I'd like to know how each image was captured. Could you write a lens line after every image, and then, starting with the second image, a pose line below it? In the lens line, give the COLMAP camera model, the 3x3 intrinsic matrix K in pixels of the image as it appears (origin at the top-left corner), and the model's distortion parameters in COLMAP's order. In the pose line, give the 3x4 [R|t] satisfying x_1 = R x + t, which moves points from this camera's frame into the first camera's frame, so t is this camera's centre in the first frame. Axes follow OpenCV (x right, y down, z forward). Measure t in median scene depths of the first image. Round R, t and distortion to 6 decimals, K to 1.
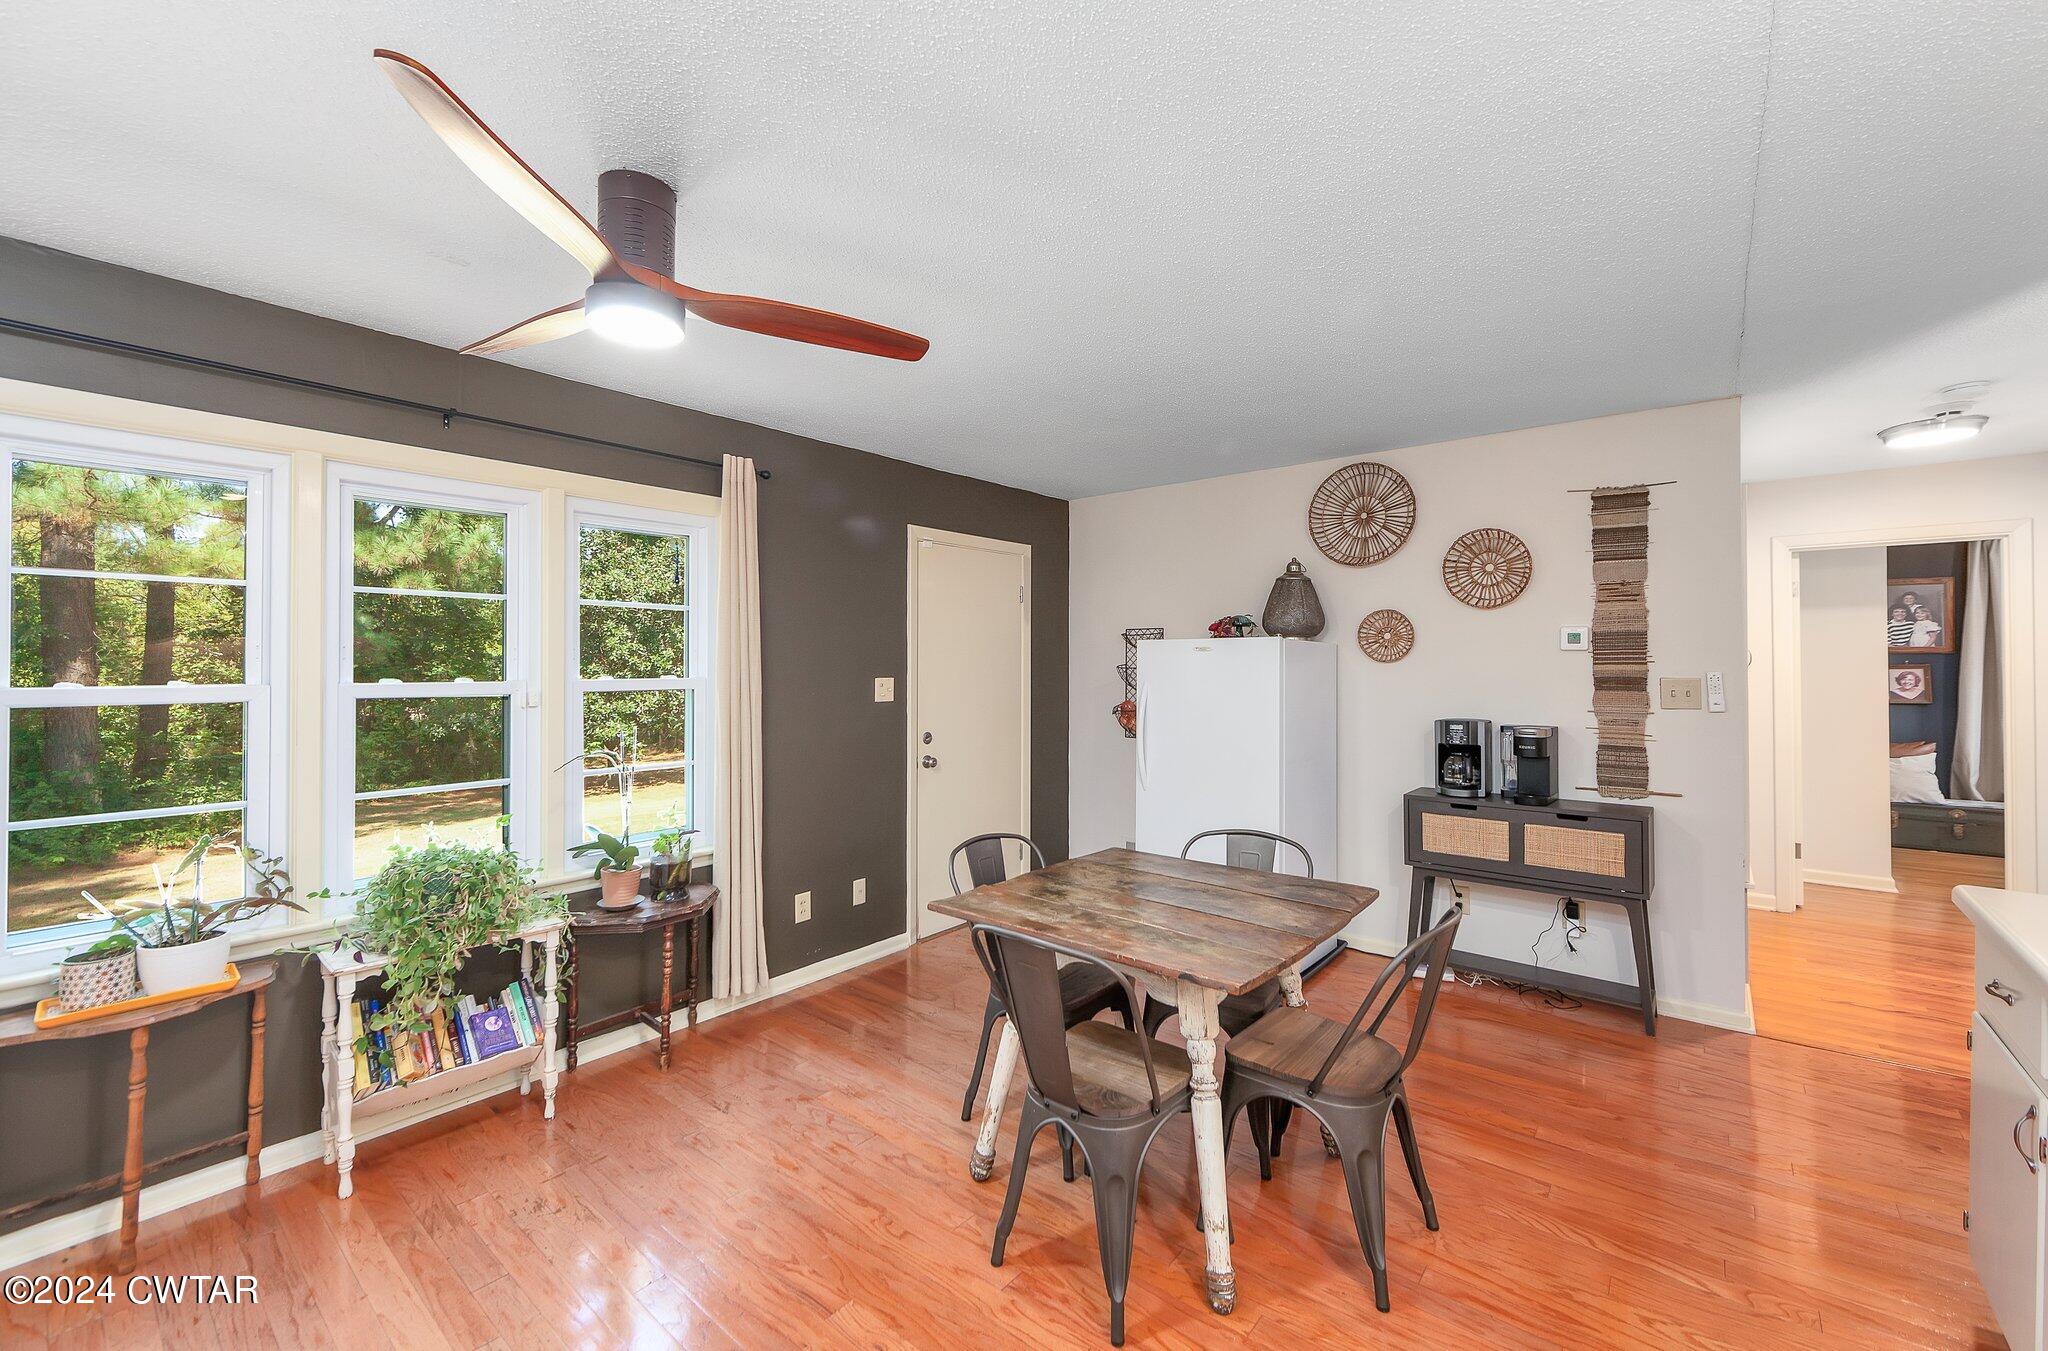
lens RADIAL K [[818.3, 0, 1021.5], [0, 818.3, 652.3], [0, 0, 1]] dist [-0.007364, 0.000234]
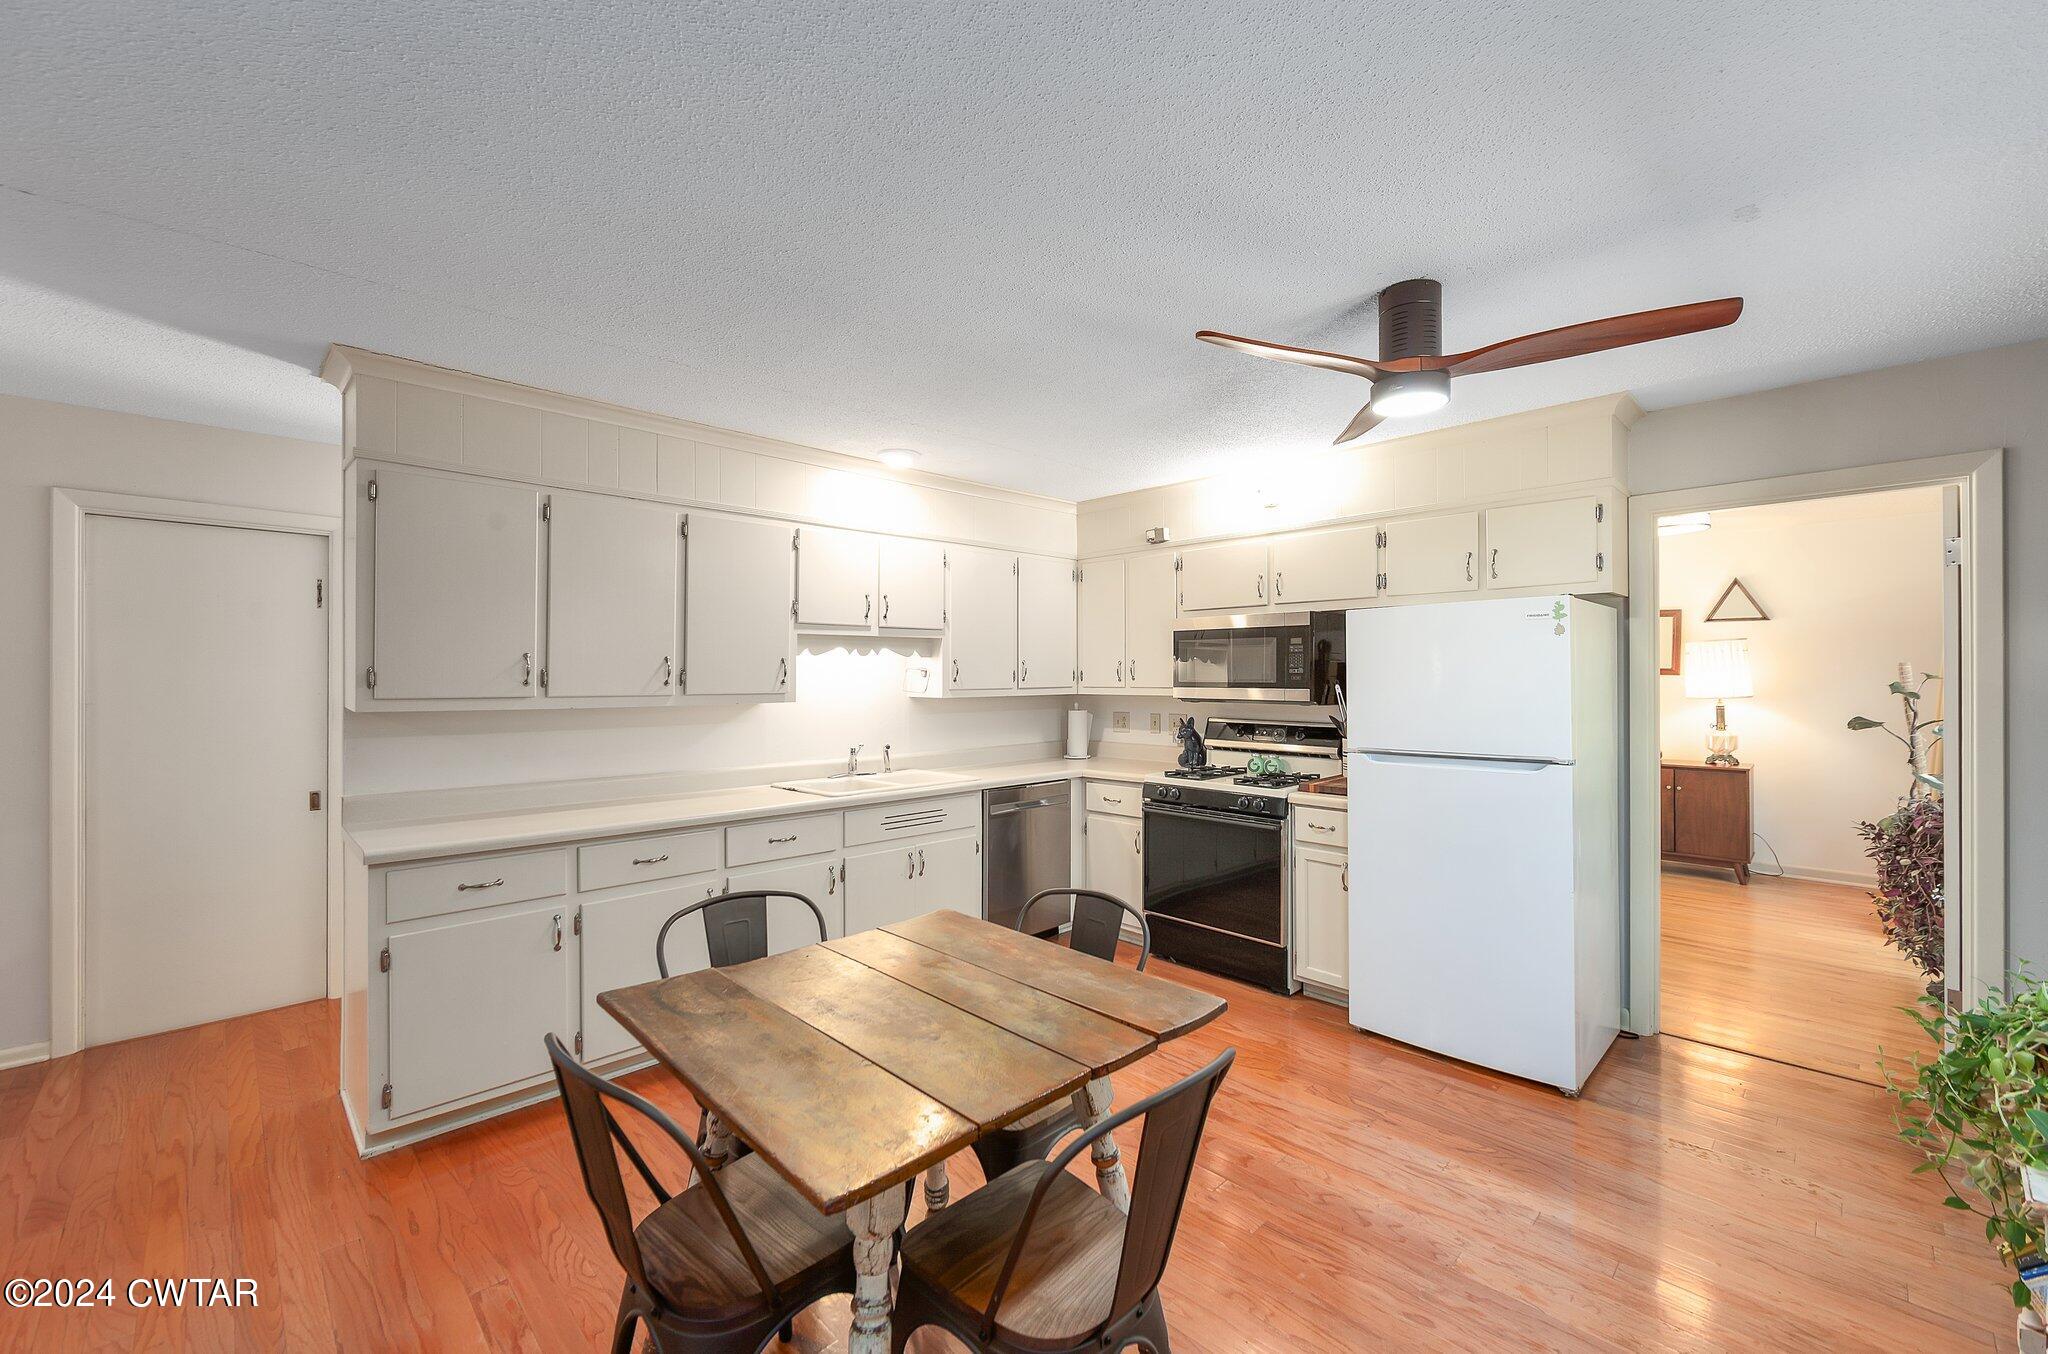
lens RADIAL K [[818.3, 0, 1017.4], [0, 818.3, 672.8], [0, 0, 1]] dist [-0.007364, 0.000234]
pose [[-0.993360, 0.003937, 0.114980, -0.007879], [0.002030, 0.999859, -0.016693, 0.016134], [-0.115030, -0.016349, -0.993227, 1.128763]]
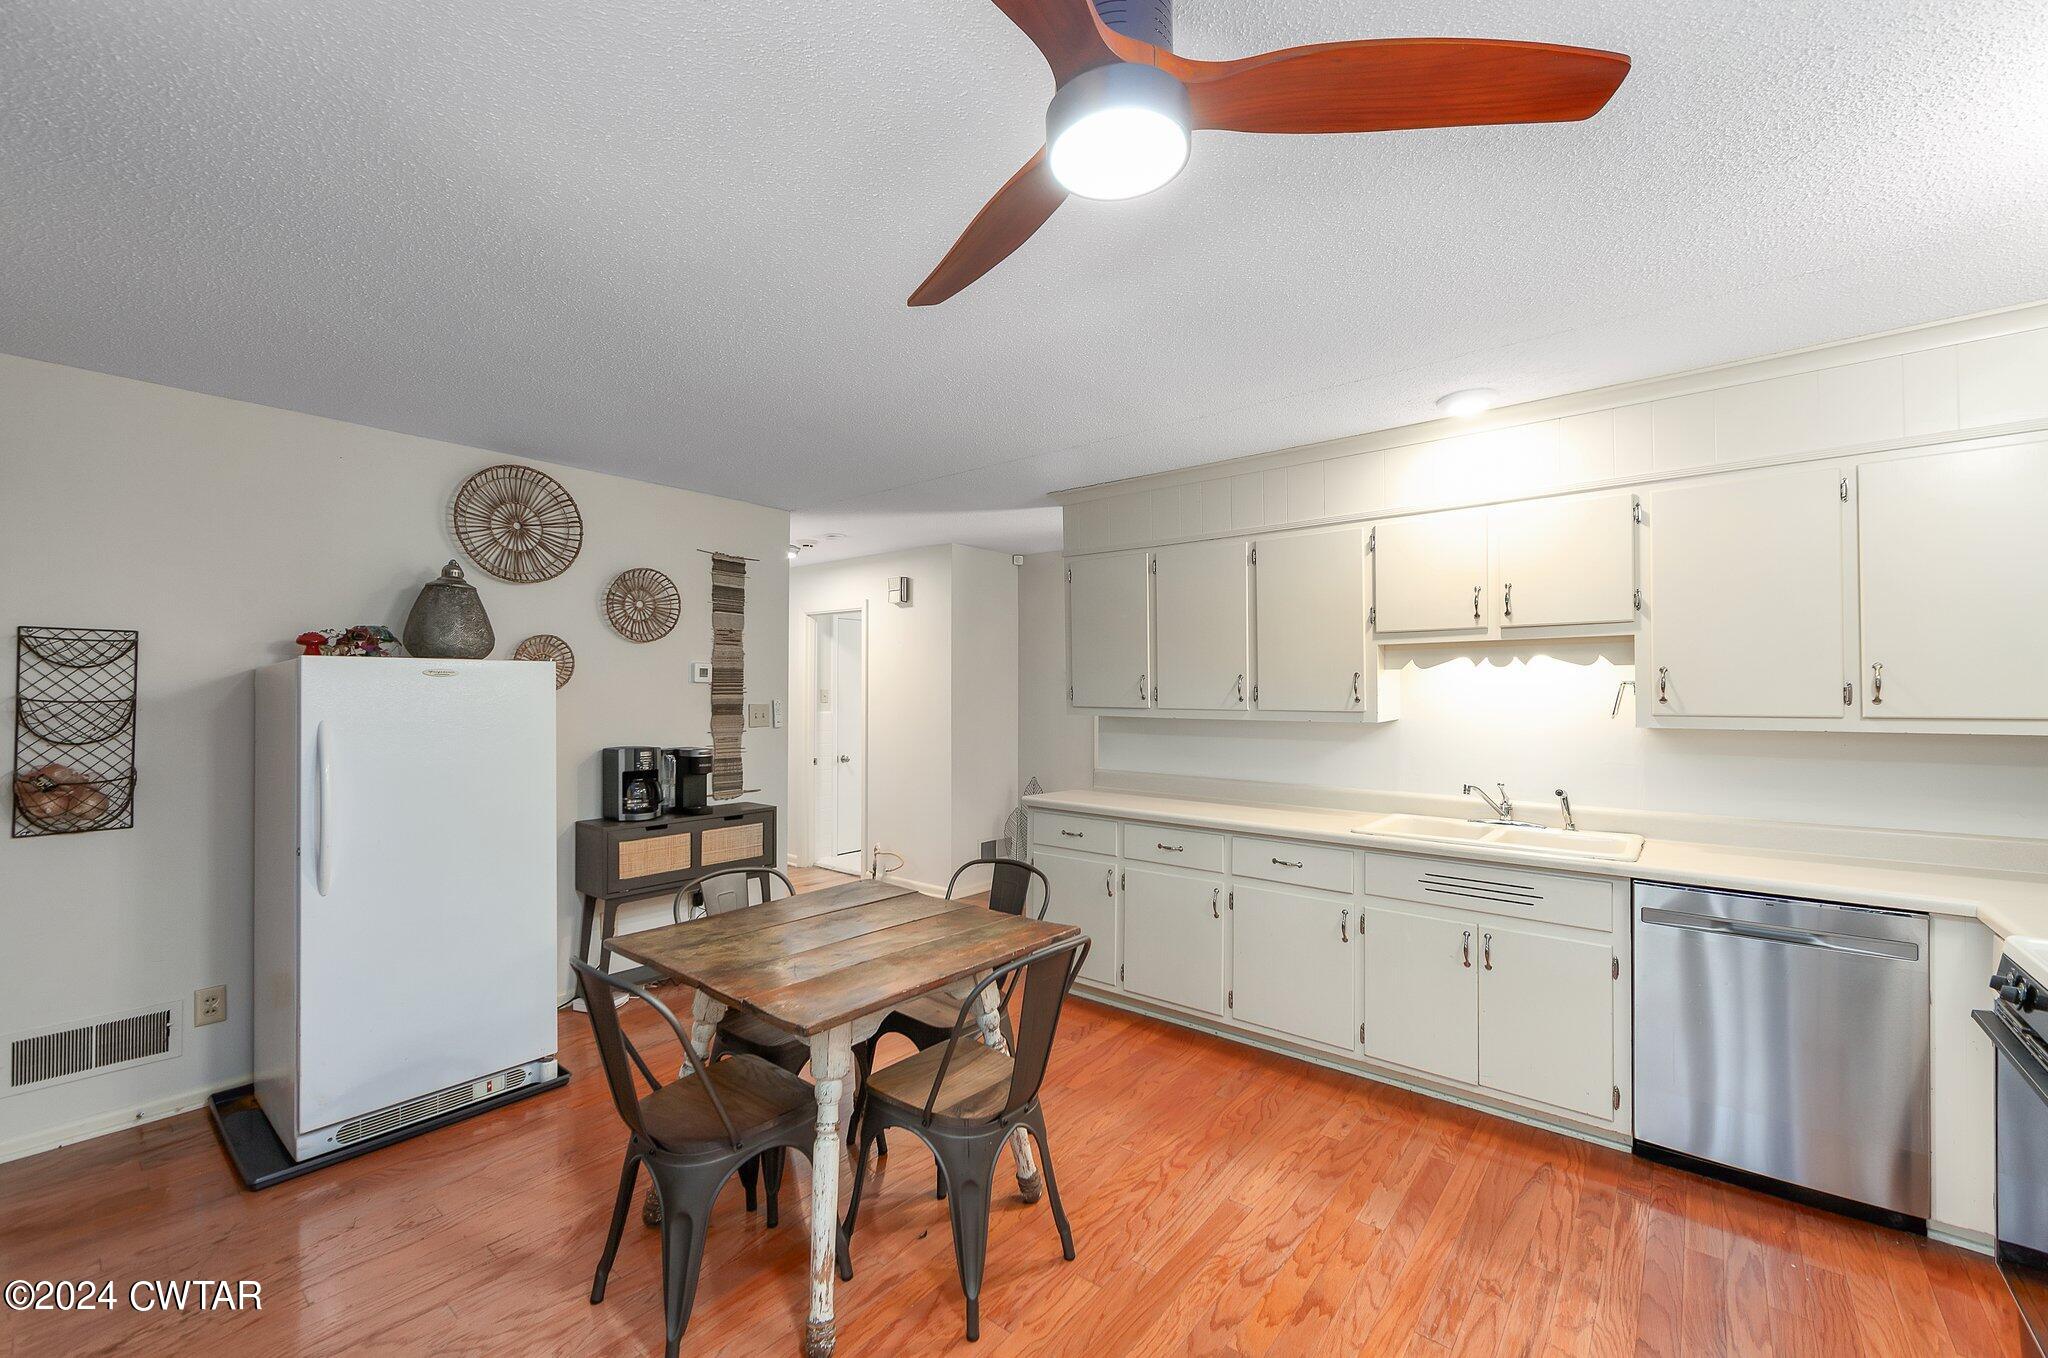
lens RADIAL K [[818.3, 0, 1021.8], [0, 818.3, 683.8], [0, 0, 1]] dist [-0.007364, 0.000234]
pose [[0.004822, 0.012659, 0.999908, -0.531629], [-0.013064, 0.999835, -0.012595, 0.008444], [-0.999903, -0.013002, 0.004986, 0.522661]]
